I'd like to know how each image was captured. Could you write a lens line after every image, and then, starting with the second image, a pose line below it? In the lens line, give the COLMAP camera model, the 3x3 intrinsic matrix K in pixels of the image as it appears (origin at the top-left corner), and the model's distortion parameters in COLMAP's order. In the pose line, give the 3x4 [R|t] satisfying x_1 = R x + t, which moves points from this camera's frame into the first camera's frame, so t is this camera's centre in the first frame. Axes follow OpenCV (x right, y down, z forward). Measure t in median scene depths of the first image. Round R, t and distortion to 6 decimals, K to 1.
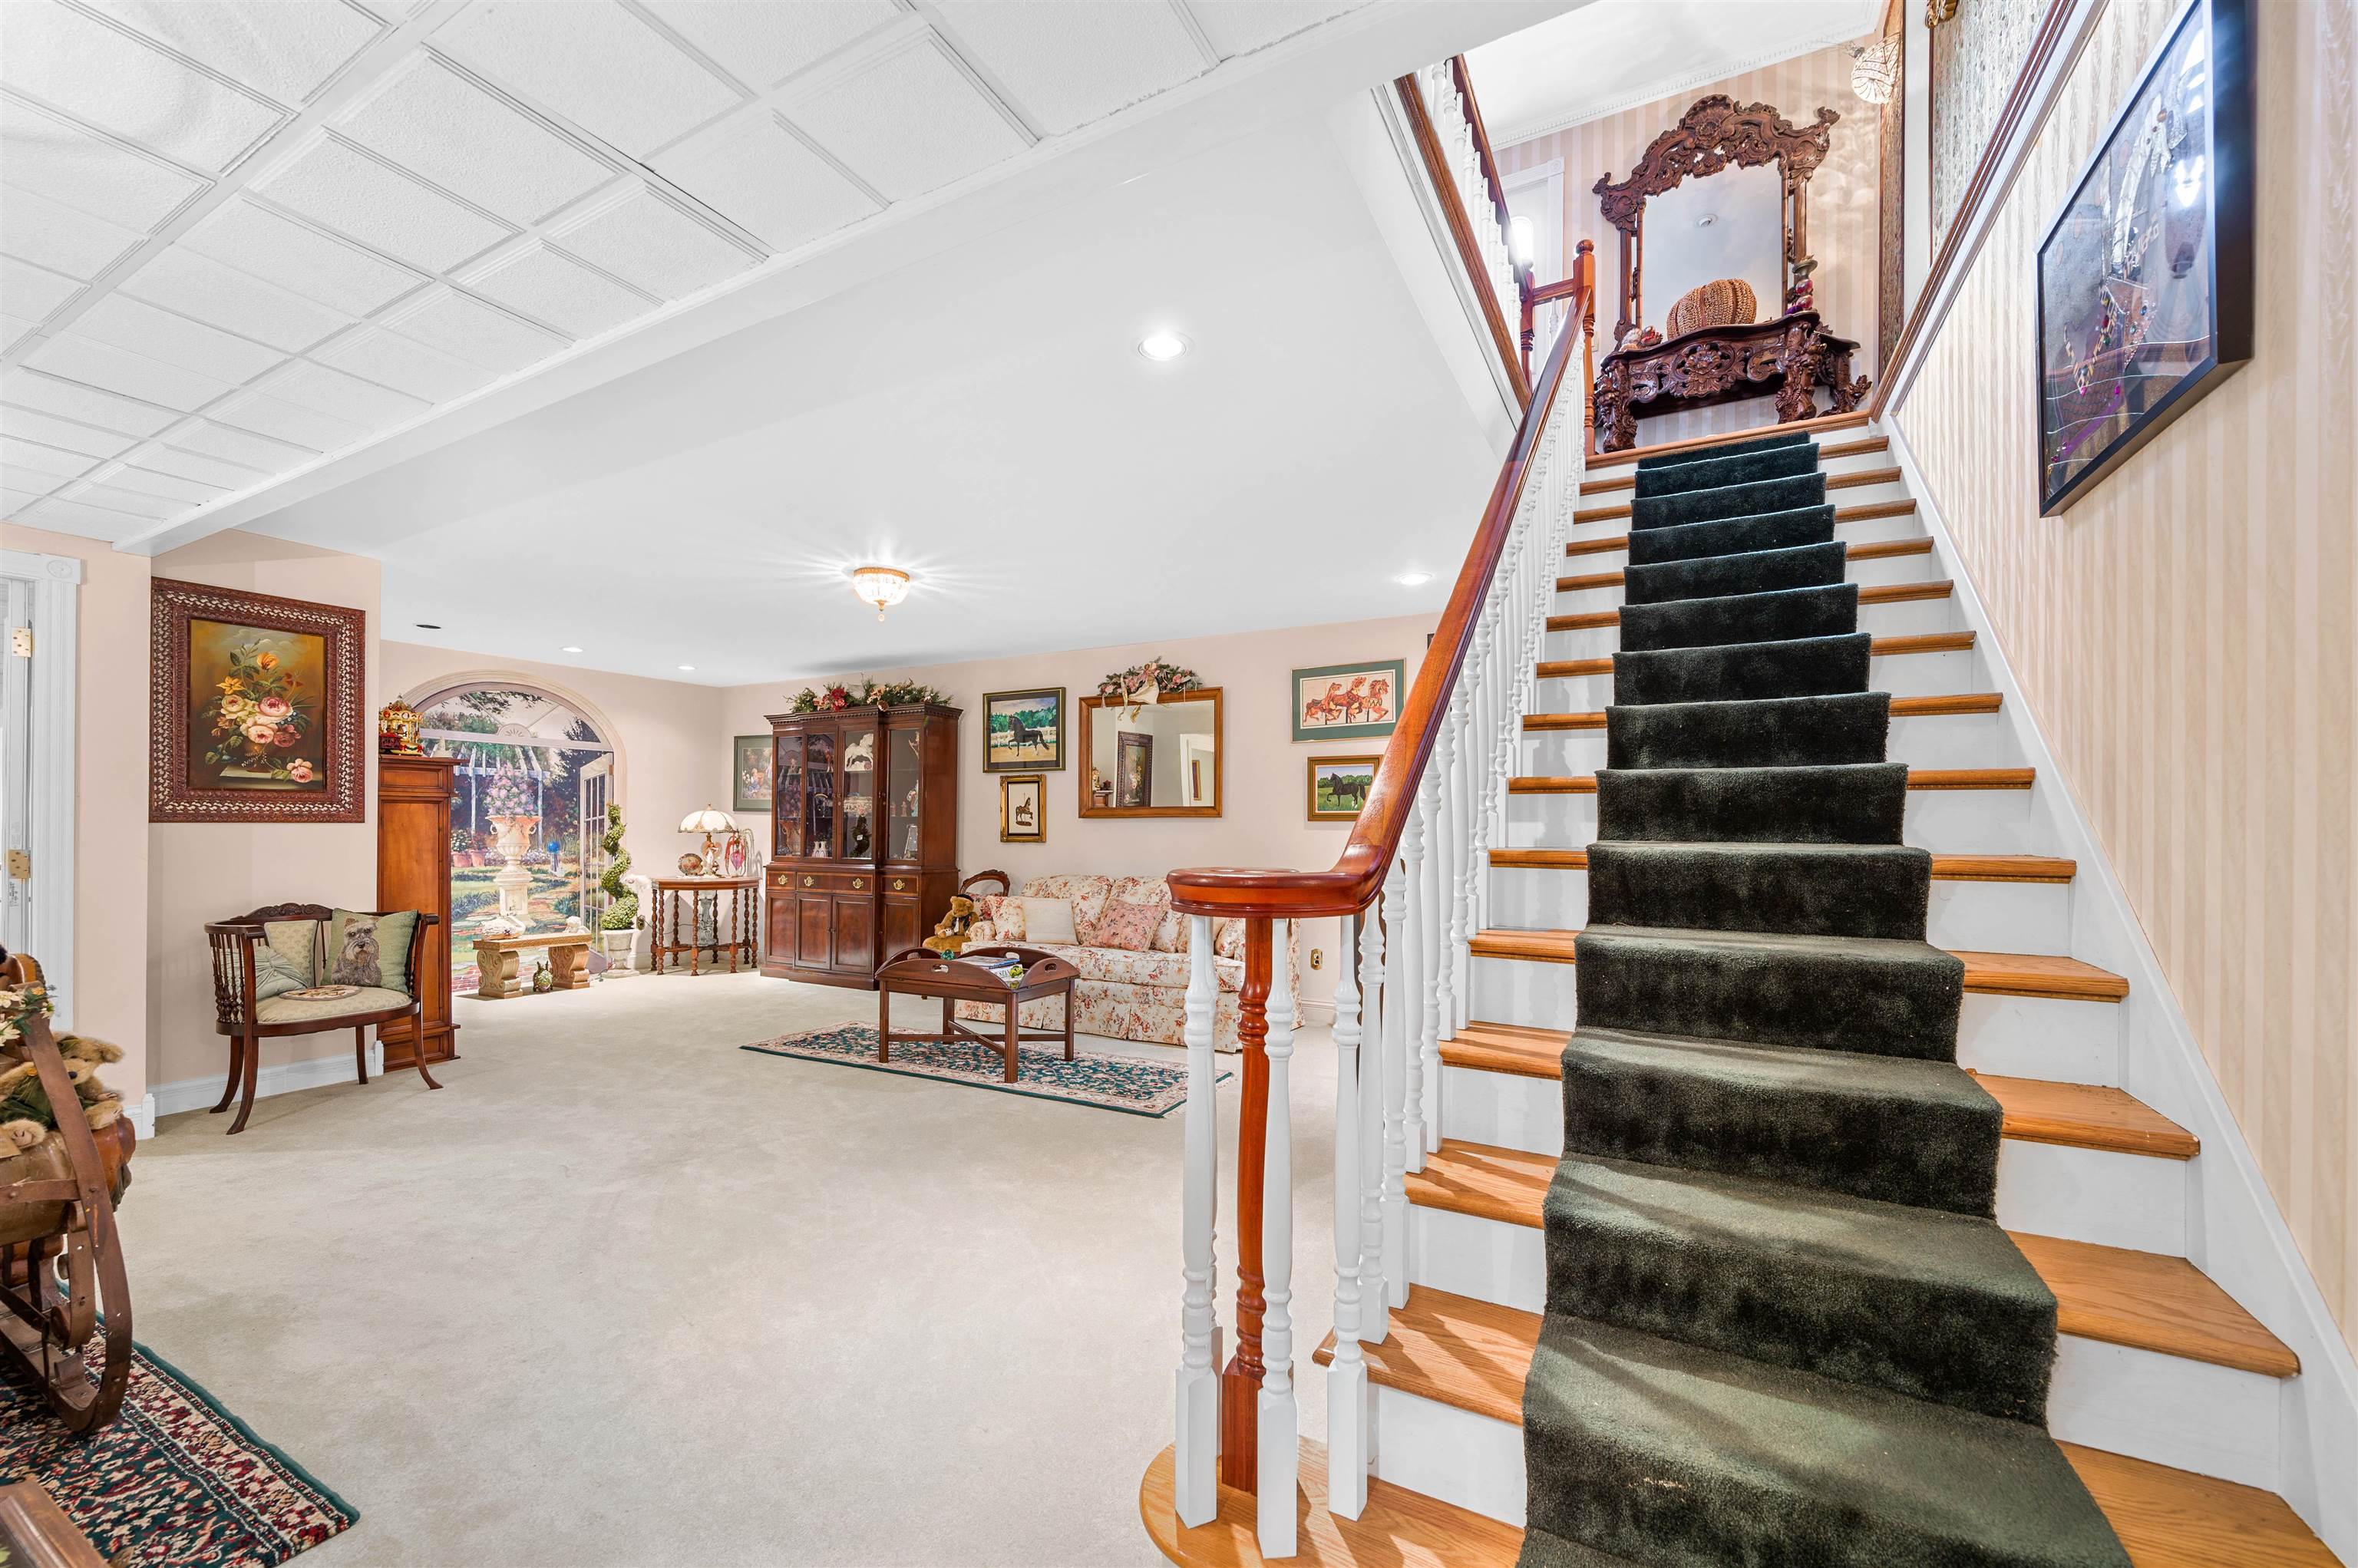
lens RADIAL K [[934.1, 0, 1142.9], [0, 934.1, 827.6], [0, 0, 1]] dist [-0.003195, 0.000971]
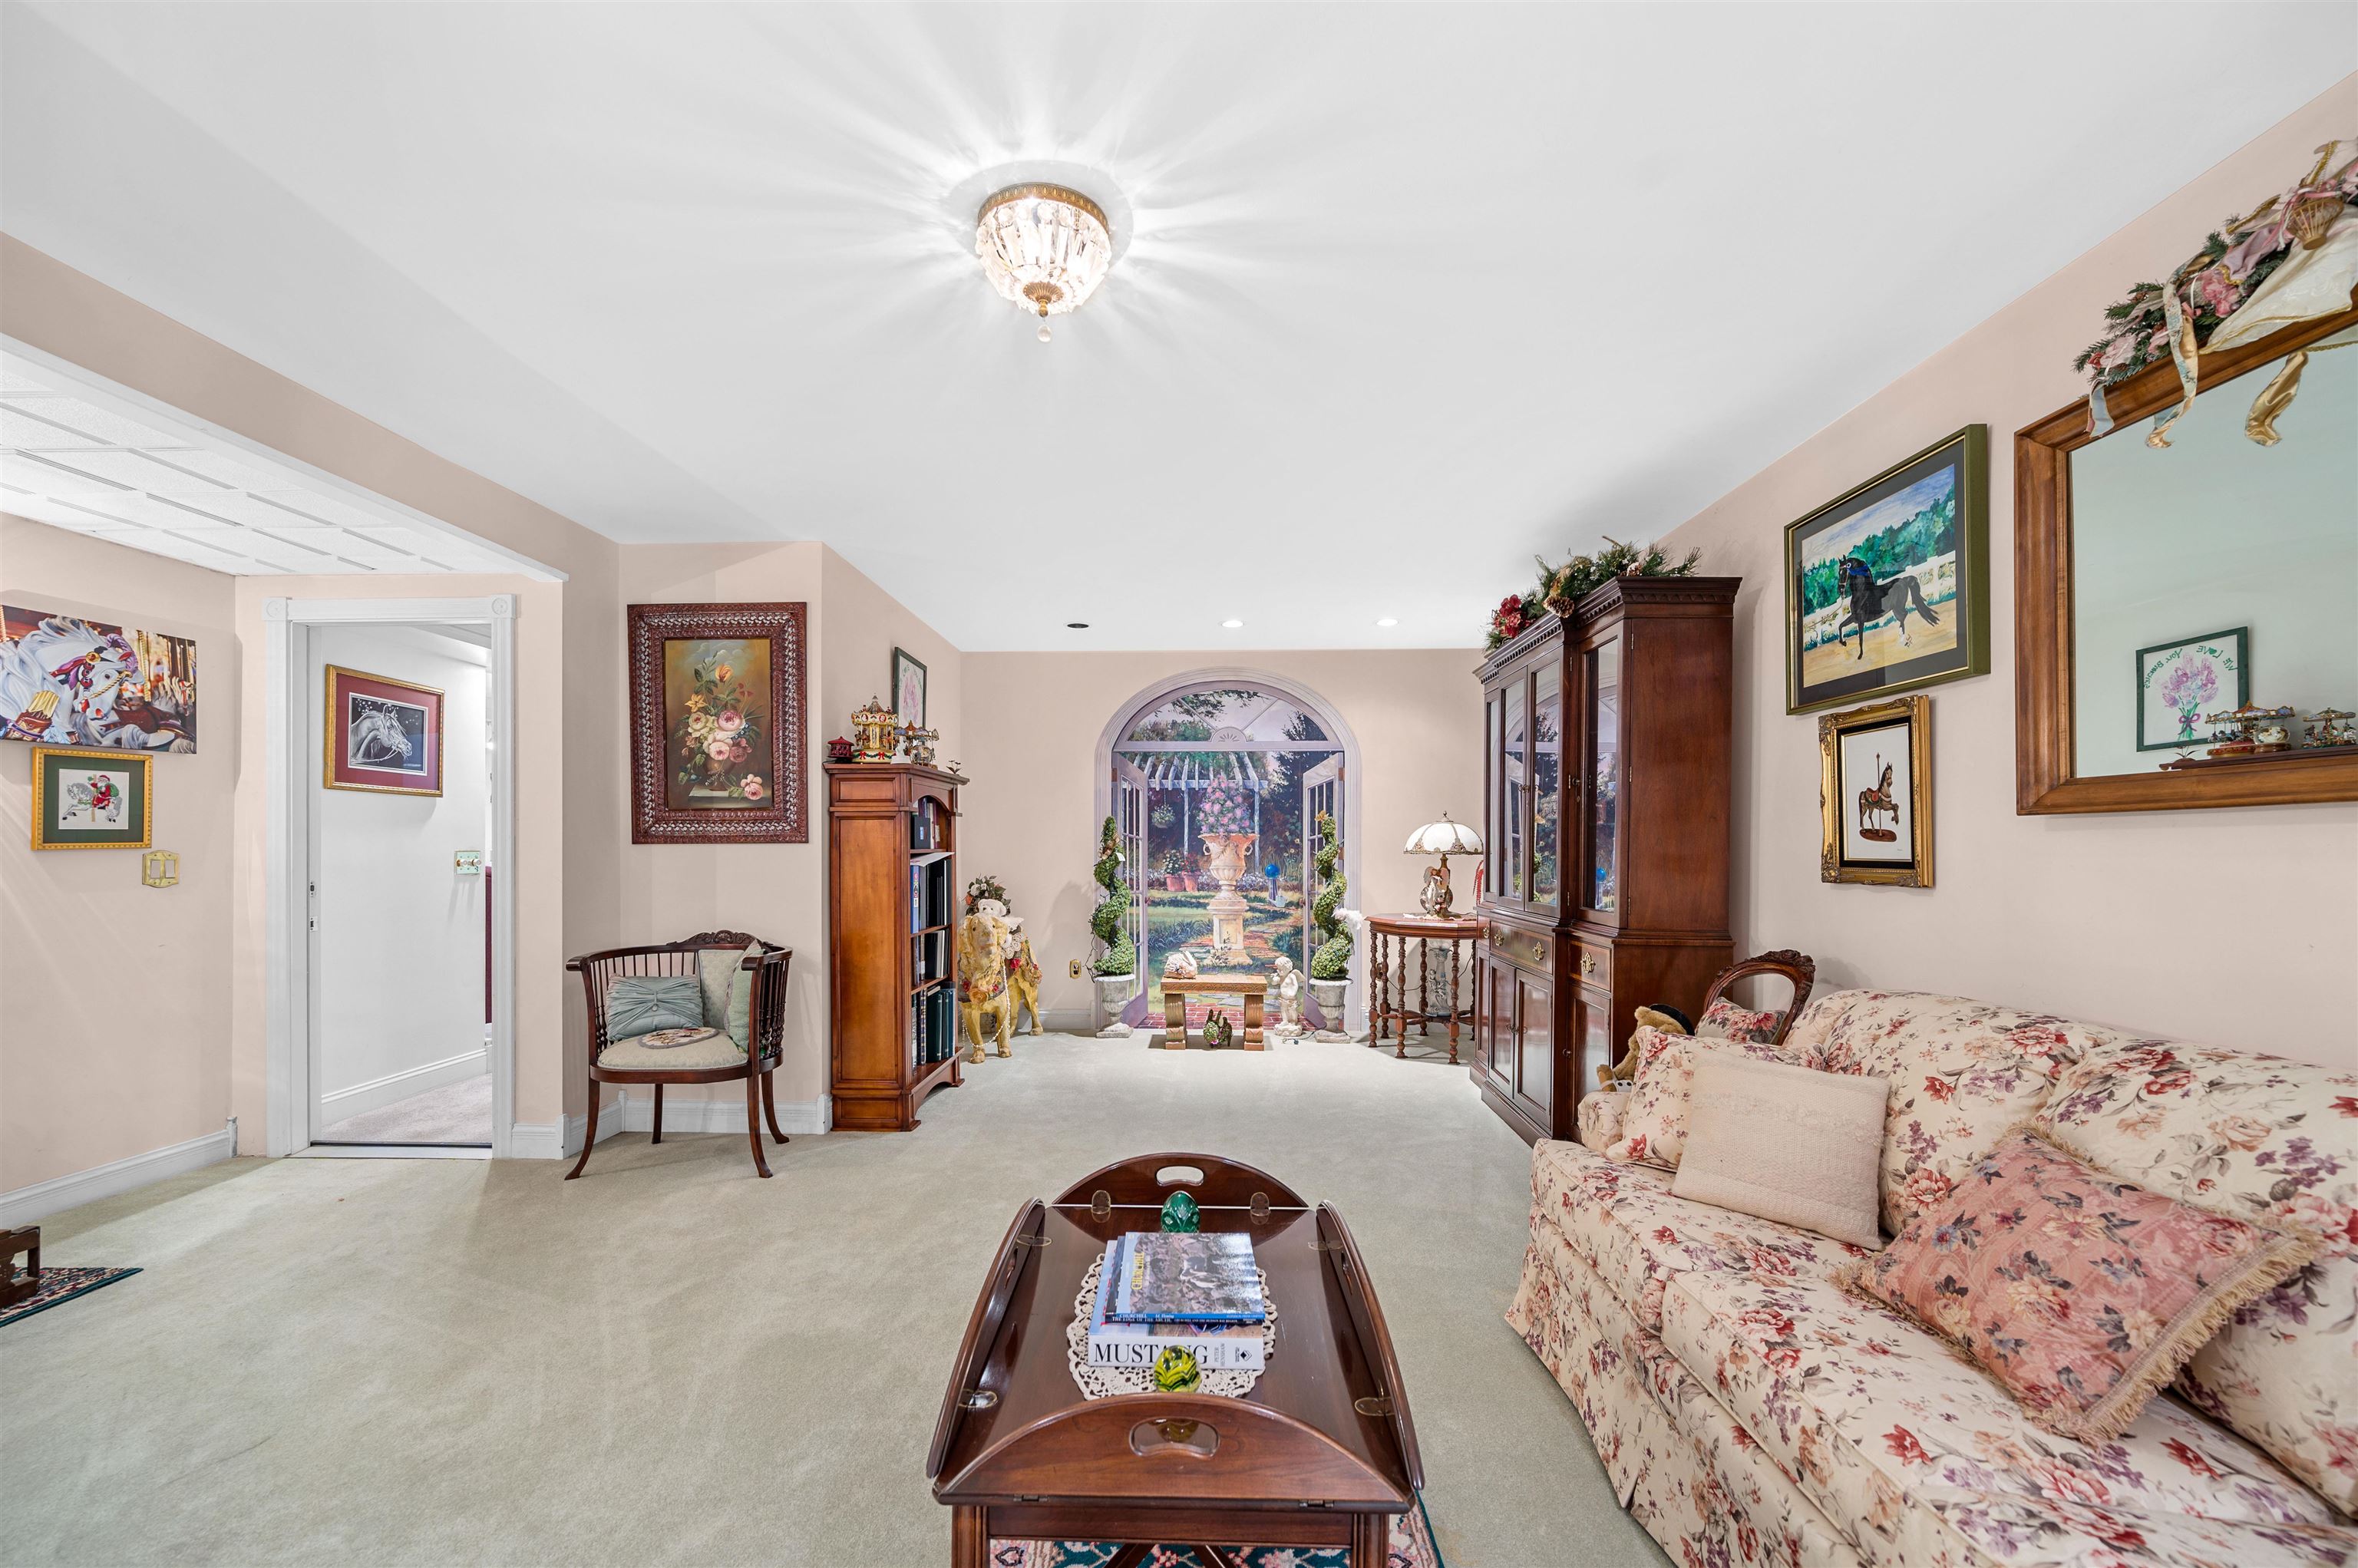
lens RADIAL K [[934.1, 0, 1196.5], [0, 934.1, 840.8], [0, 0, 1]] dist [-0.003195, 0.000971]
pose [[0.475430, -0.007910, -0.879718, 0.073142], [0.002827, 0.999968, -0.007464, 0.000121], [0.879749, 0.001062, 0.475437, 0.581349]]
